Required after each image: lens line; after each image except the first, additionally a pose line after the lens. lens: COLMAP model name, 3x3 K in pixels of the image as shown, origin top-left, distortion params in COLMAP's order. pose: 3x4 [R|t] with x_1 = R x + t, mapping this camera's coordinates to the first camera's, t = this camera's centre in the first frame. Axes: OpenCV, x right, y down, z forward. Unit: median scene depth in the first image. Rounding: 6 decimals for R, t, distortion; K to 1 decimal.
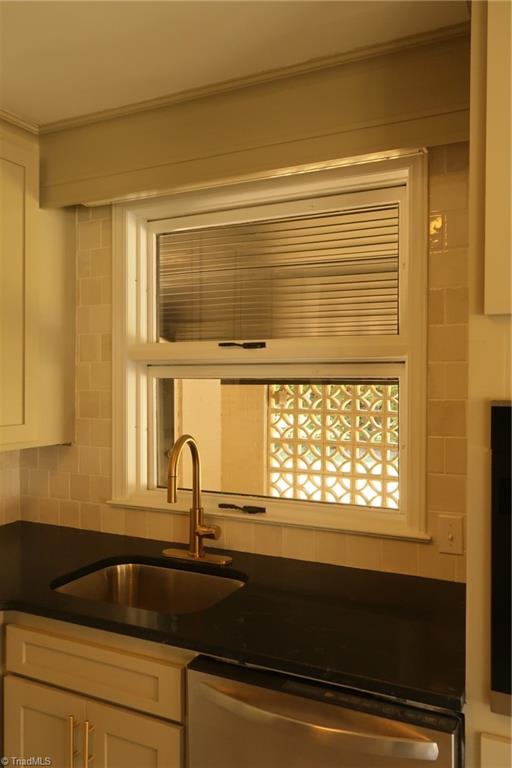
lens RADIAL K [[611.9, 0, 256.0], [0, 611.9, 384.0], [0, 0, 1]] dist [0.004376, -0.002509]
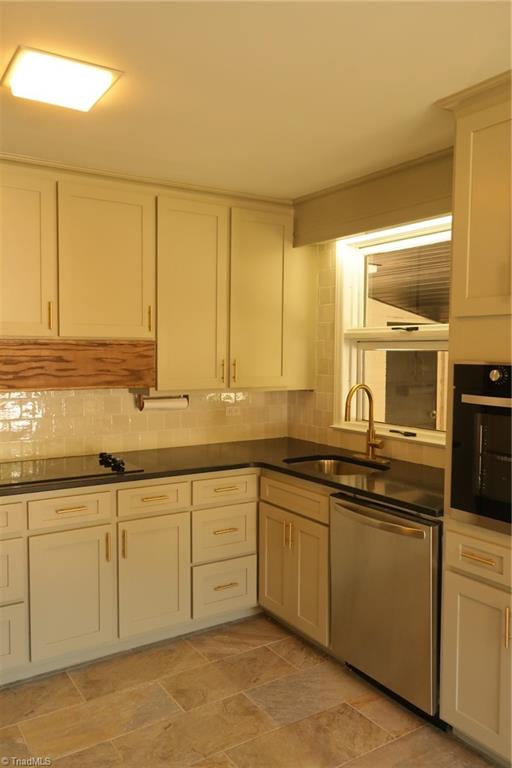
lens RADIAL K [[611.9, 0, 256.0], [0, 611.9, 384.0], [0, 0, 1]] dist [0.004376, -0.002509]
pose [[0.861207, 0.033184, -0.507170, 0.439992], [-0.010758, 0.998833, 0.047085, 0.007425], [0.508140, -0.035094, 0.860559, -0.531436]]
